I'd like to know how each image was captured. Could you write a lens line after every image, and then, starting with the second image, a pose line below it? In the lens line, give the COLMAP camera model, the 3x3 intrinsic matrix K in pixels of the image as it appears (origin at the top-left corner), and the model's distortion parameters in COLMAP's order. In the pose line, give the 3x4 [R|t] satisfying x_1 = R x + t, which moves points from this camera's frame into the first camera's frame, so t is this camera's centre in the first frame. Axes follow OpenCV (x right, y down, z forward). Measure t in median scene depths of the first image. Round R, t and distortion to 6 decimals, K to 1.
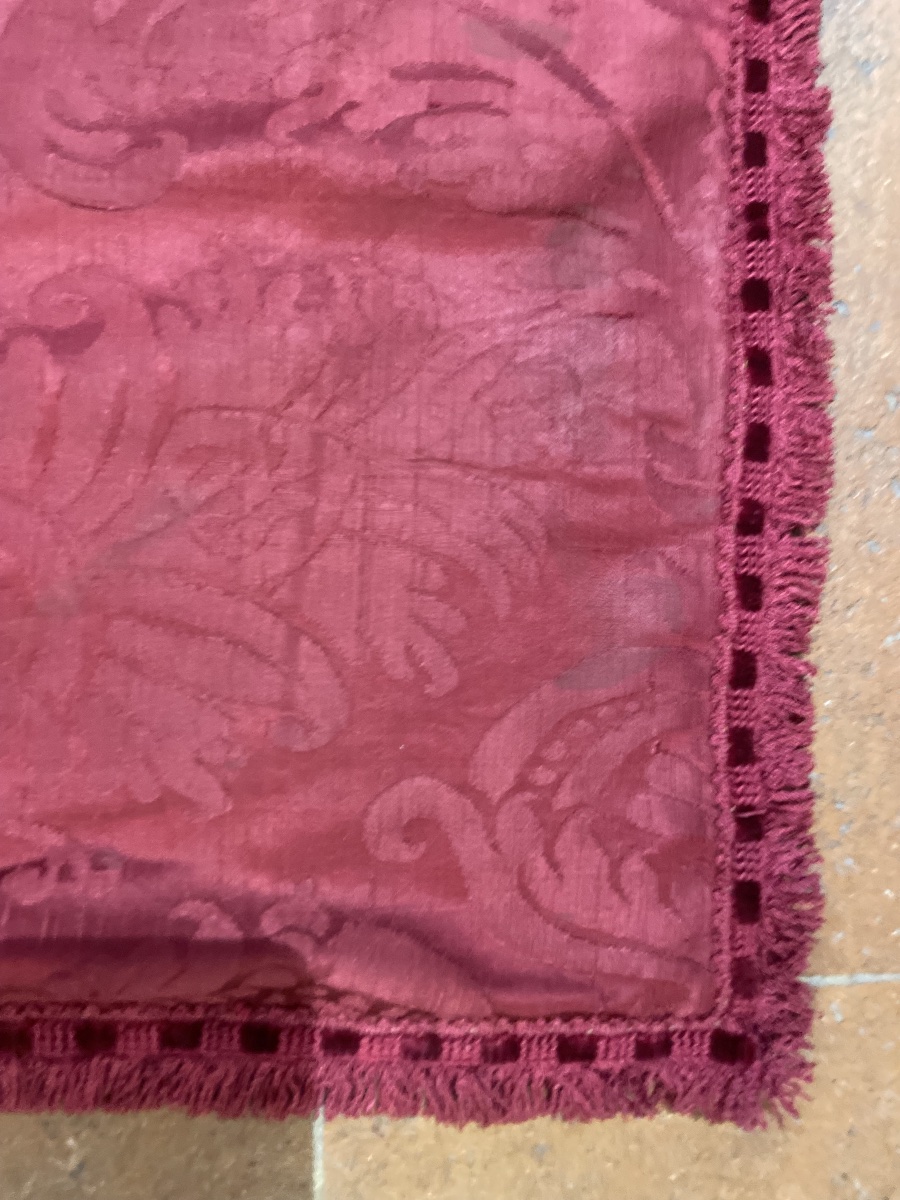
lens RADIAL K [[931.8, 0, 472.2], [0, 931.8, 598.9], [0, 0, 1]] dist [0.102827, -0.178514]
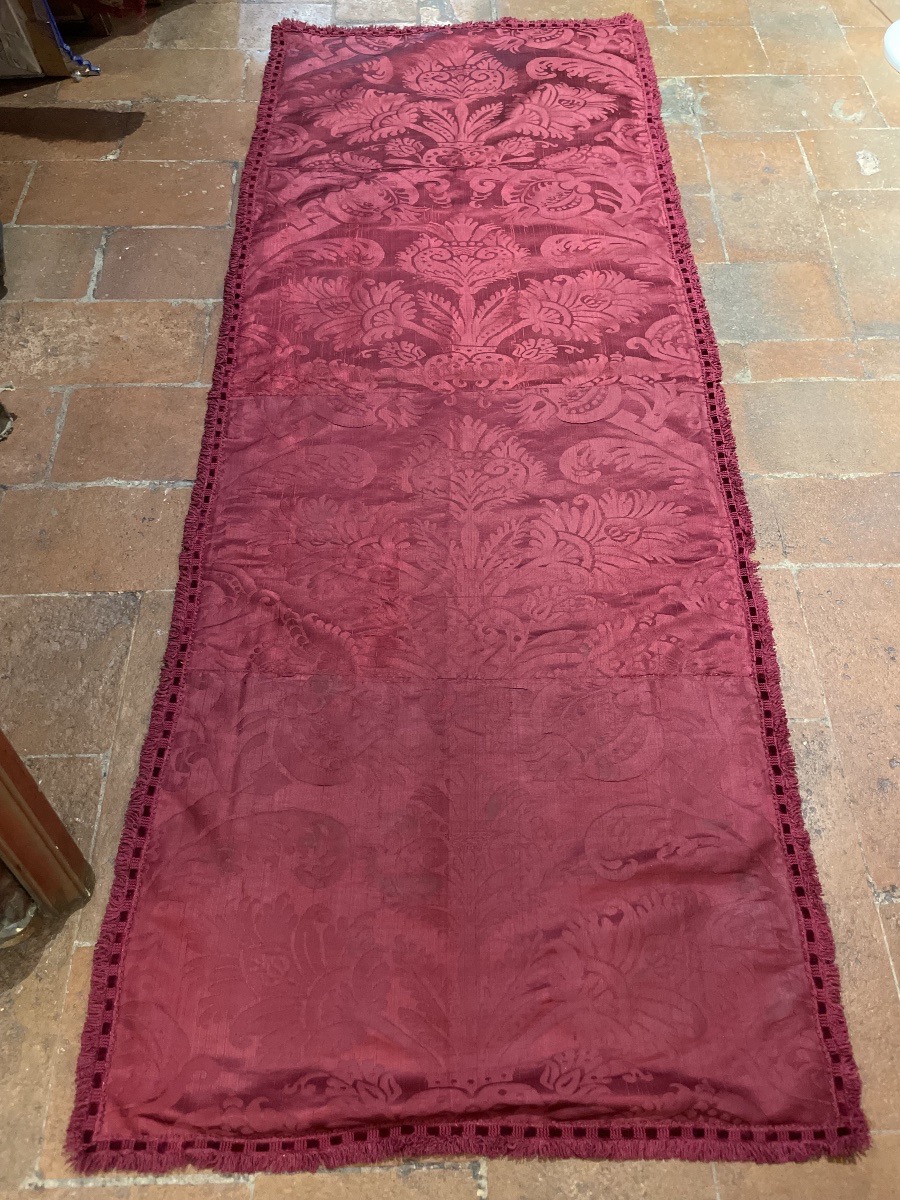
lens RADIAL K [[1007.1, 0, 450.0], [0, 1007.1, 600.0], [0, 0, 1]] dist [0.078260, -0.111291]
pose [[0.996620, -0.074083, -0.035508, -0.773137], [0.047039, 0.868946, -0.492666, 0.532644], [0.067352, 0.489330, 0.869494, -2.881728]]
